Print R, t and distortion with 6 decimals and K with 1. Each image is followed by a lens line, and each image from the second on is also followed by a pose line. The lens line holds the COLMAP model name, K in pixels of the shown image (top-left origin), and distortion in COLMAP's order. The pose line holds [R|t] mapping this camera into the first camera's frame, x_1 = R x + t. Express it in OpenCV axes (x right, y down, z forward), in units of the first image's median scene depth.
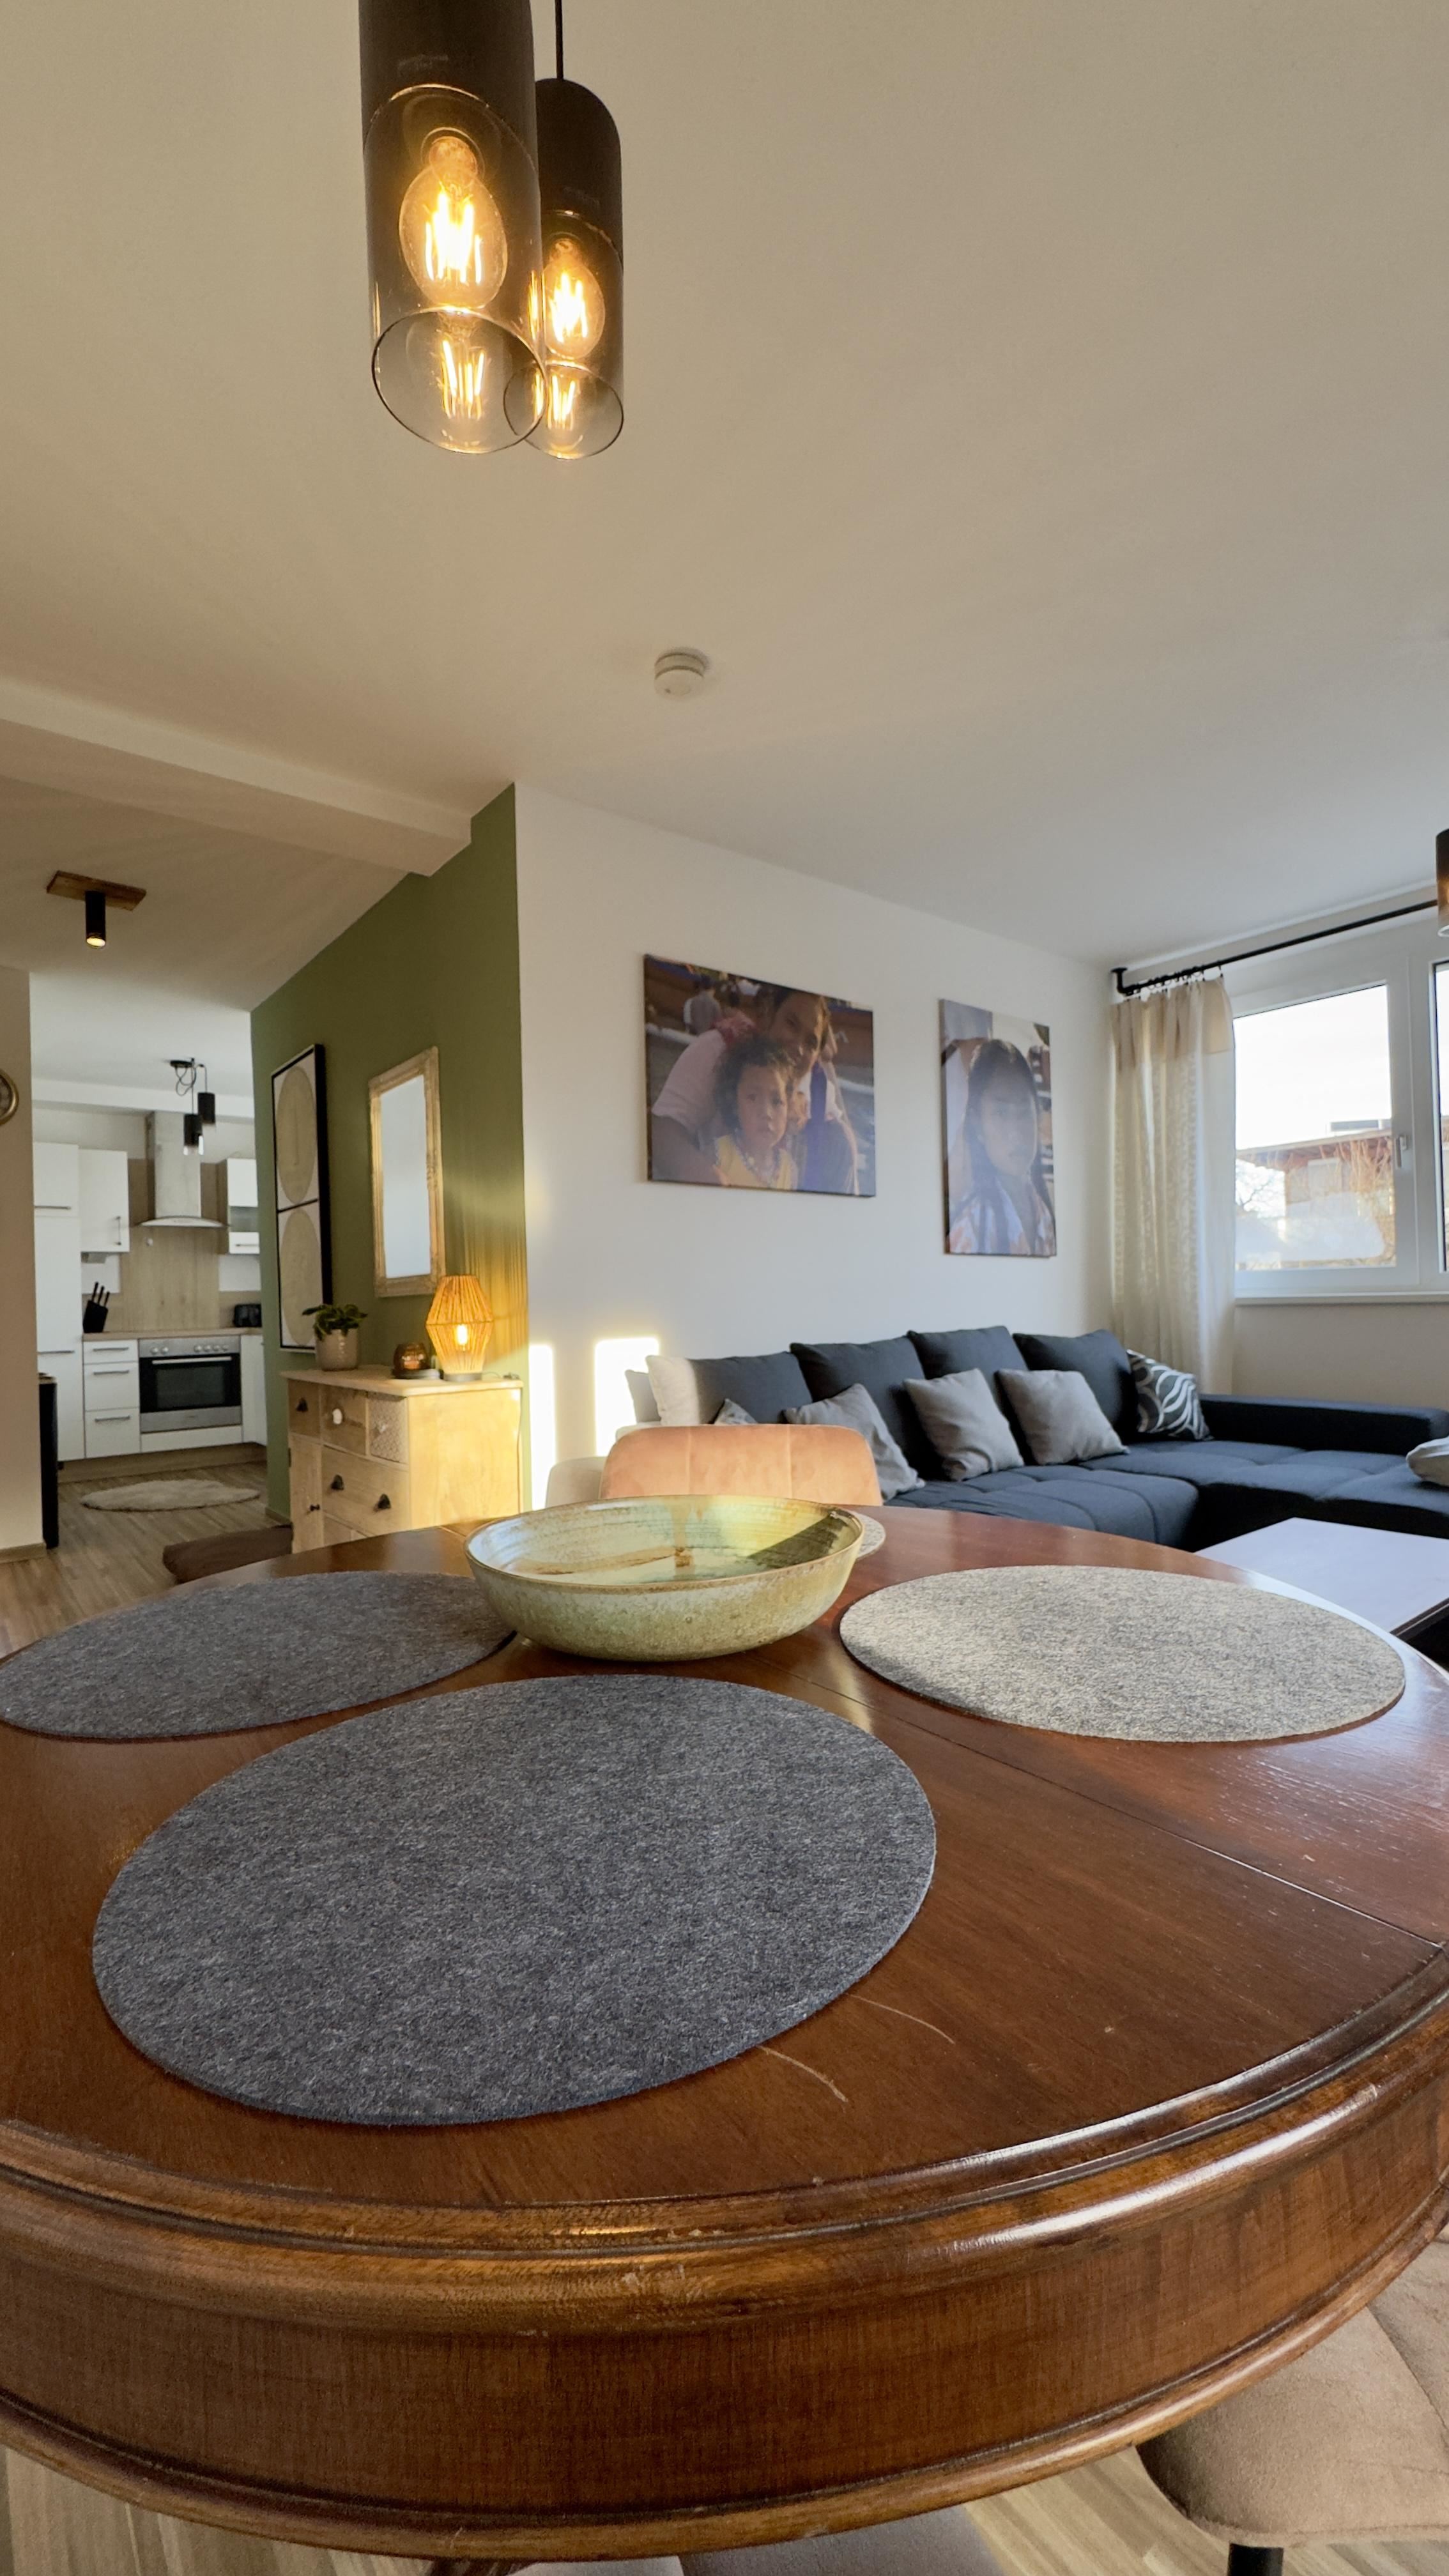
lens RADIAL K [[1029.6, 0, 728.0], [0, 1029.6, 1288.6], [0, 0, 1]] dist [-0.002411, 0.000223]
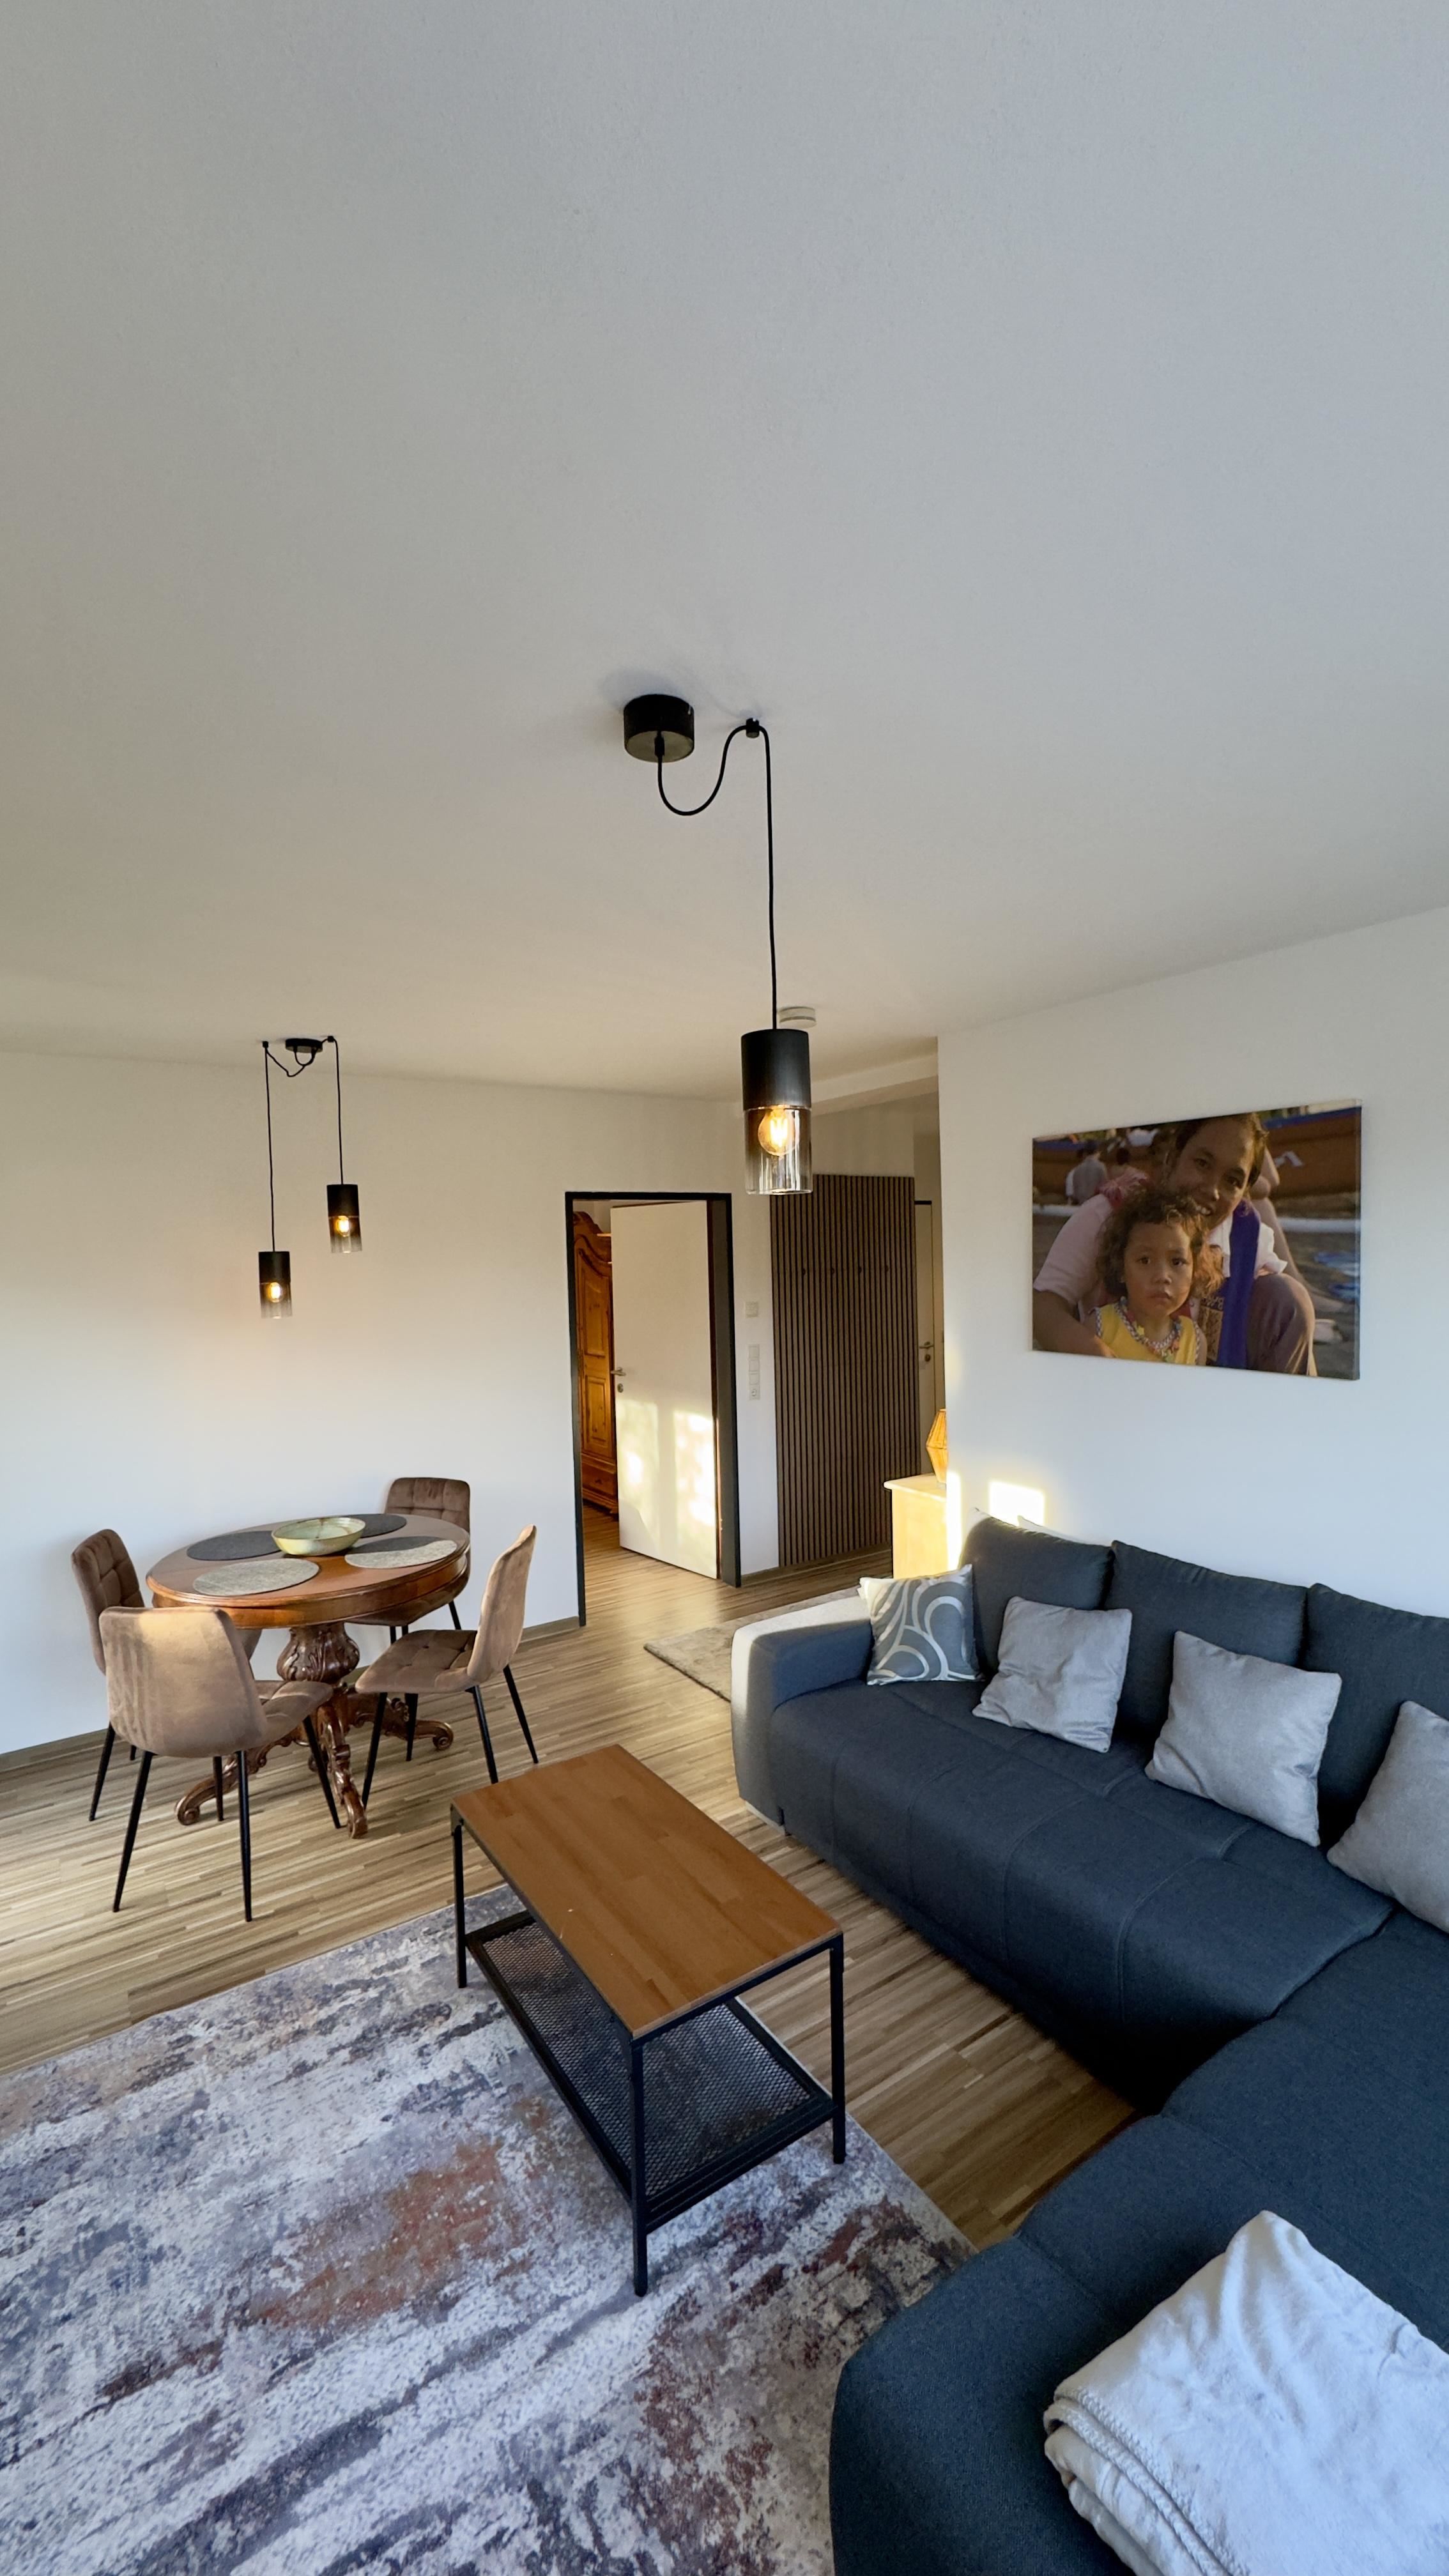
lens RADIAL K [[1024.9, 0, 725.5], [0, 1024.9, 1288.9], [0, 0, 1]] dist [-0.003237, 0.000391]
pose [[-0.077973, 0.066685, -0.994723, 0.940922], [0.037386, 0.997254, 0.063924, -0.231519], [0.996254, -0.032205, -0.080252, 0.708450]]
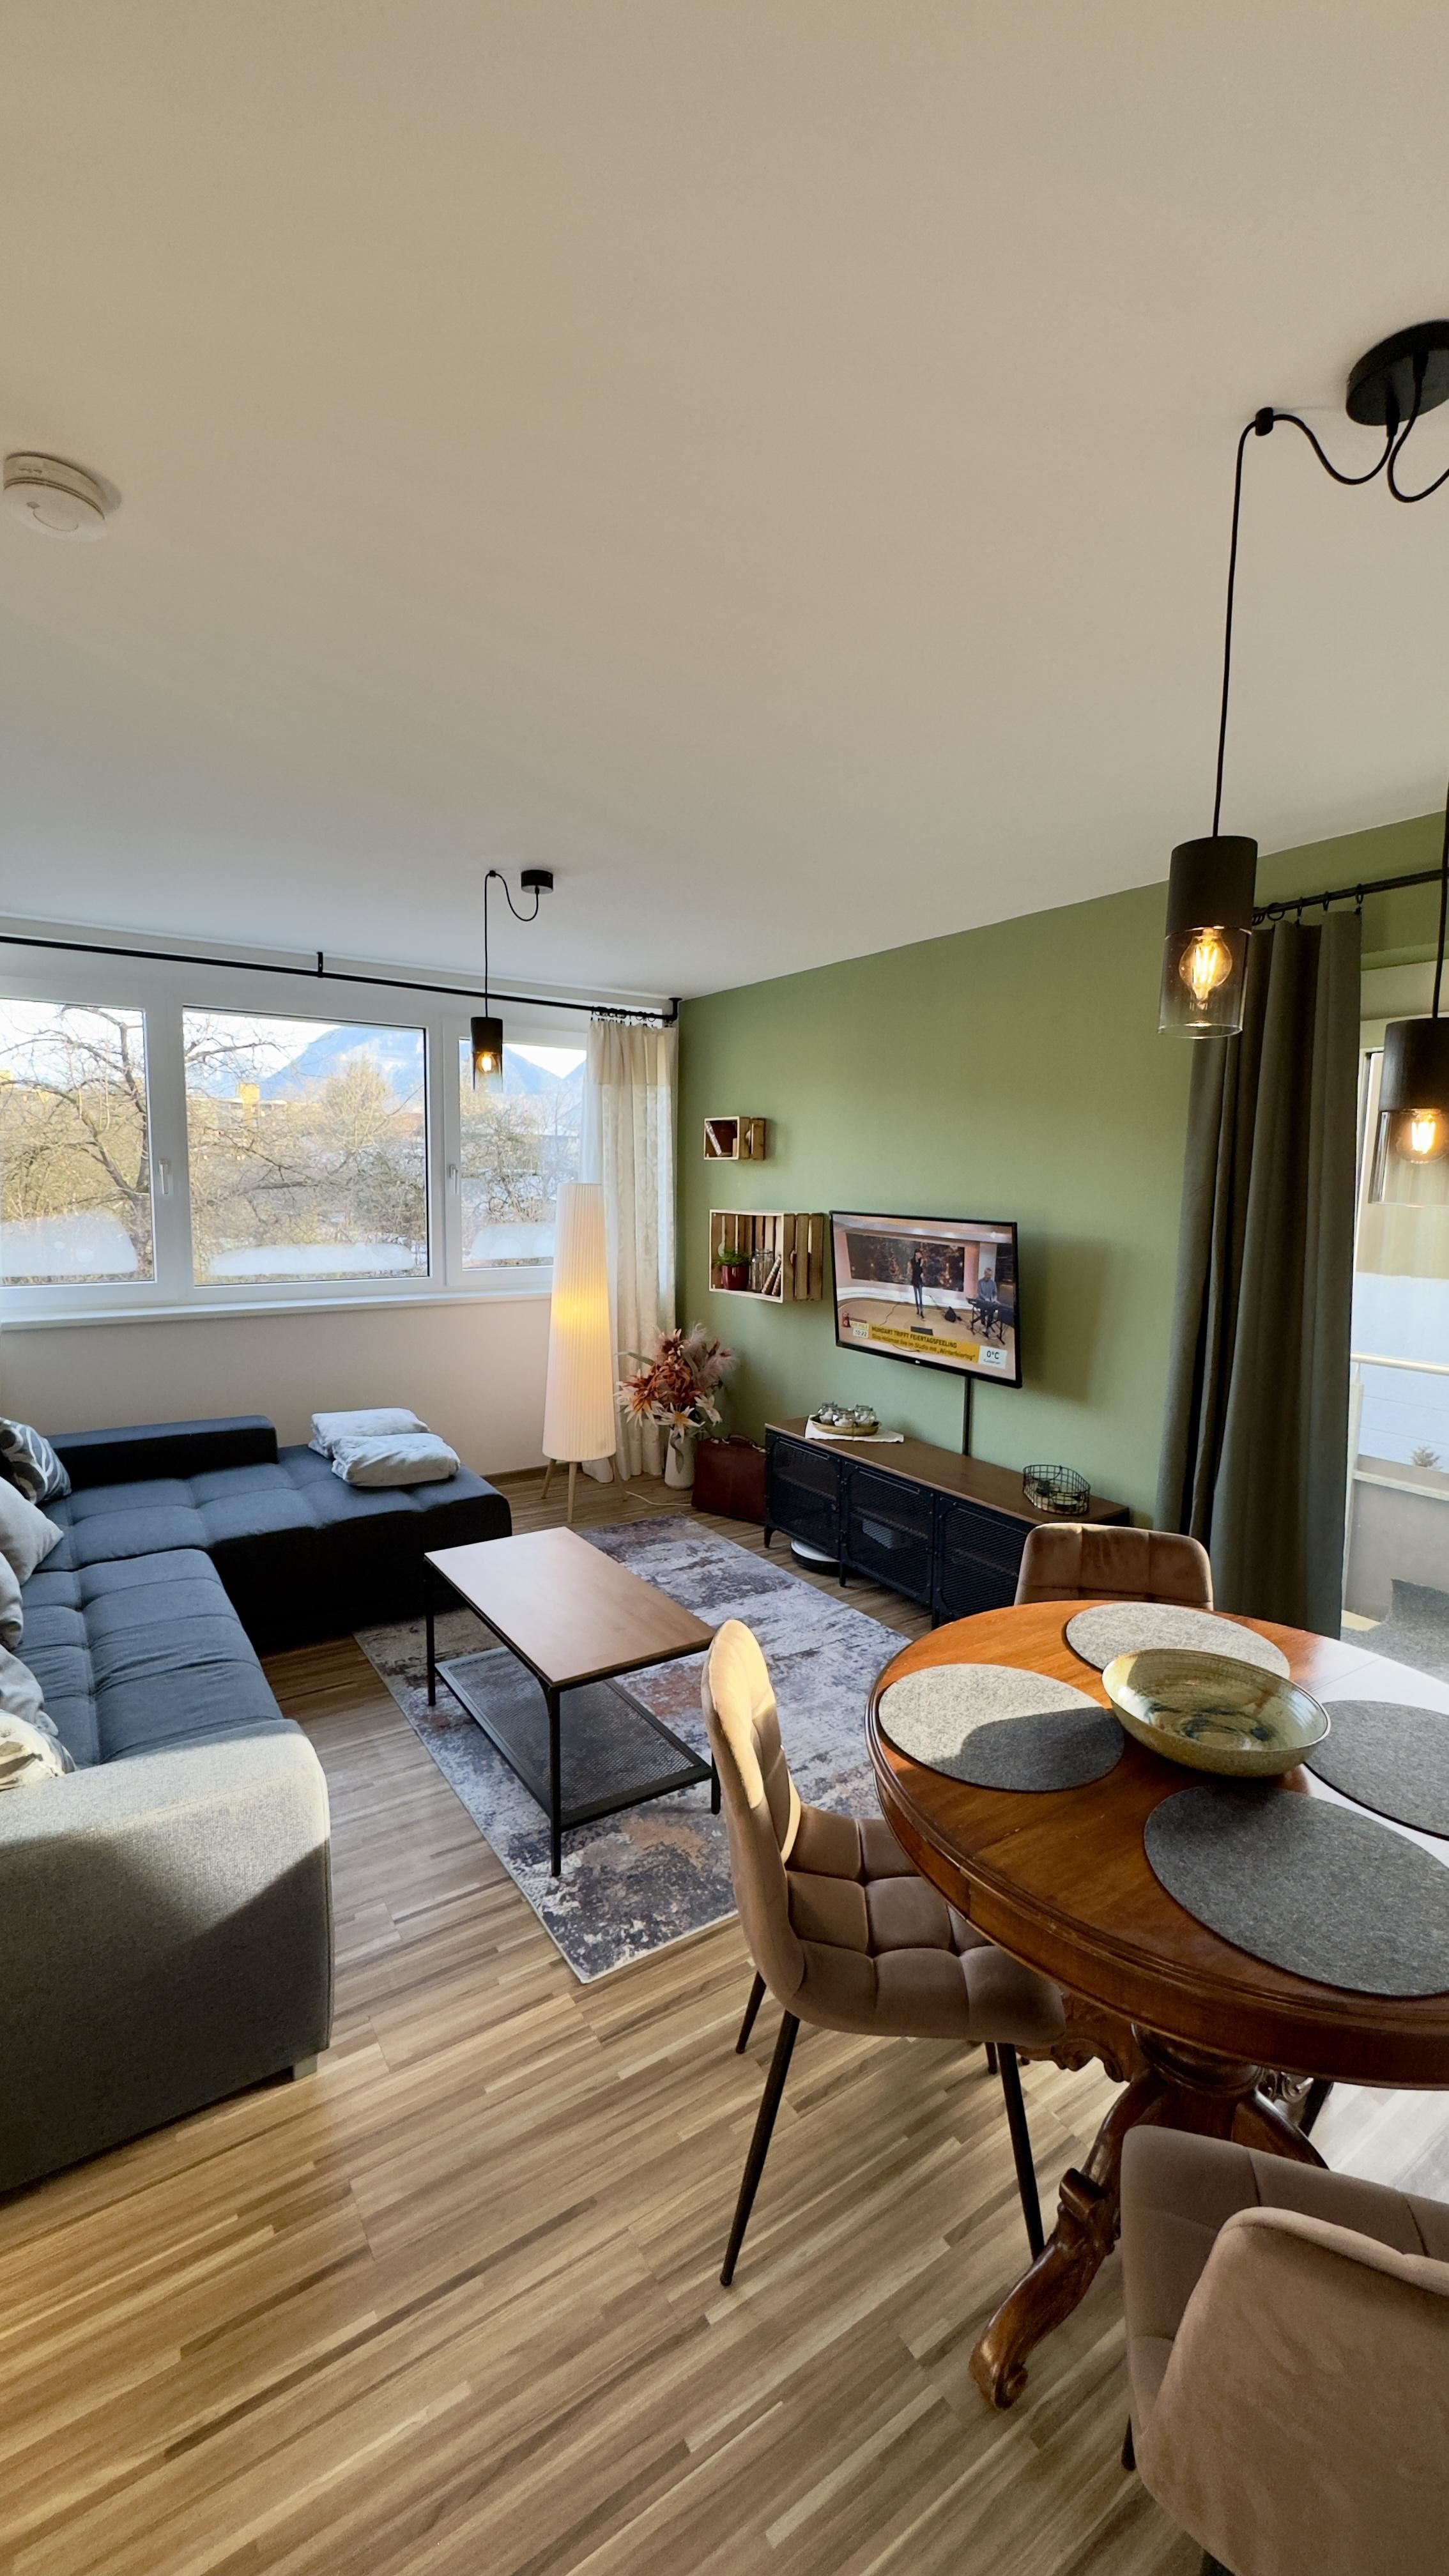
lens RADIAL K [[1024.9, 0, 725.5], [0, 1024.9, 1288.9], [0, 0, 1]] dist [-0.003237, 0.000391]
pose [[0.076865, -0.082775, 0.993600, -0.442244], [-0.027731, 0.995985, 0.085119, -0.148700], [-0.996656, -0.034097, 0.074261, 0.400652]]
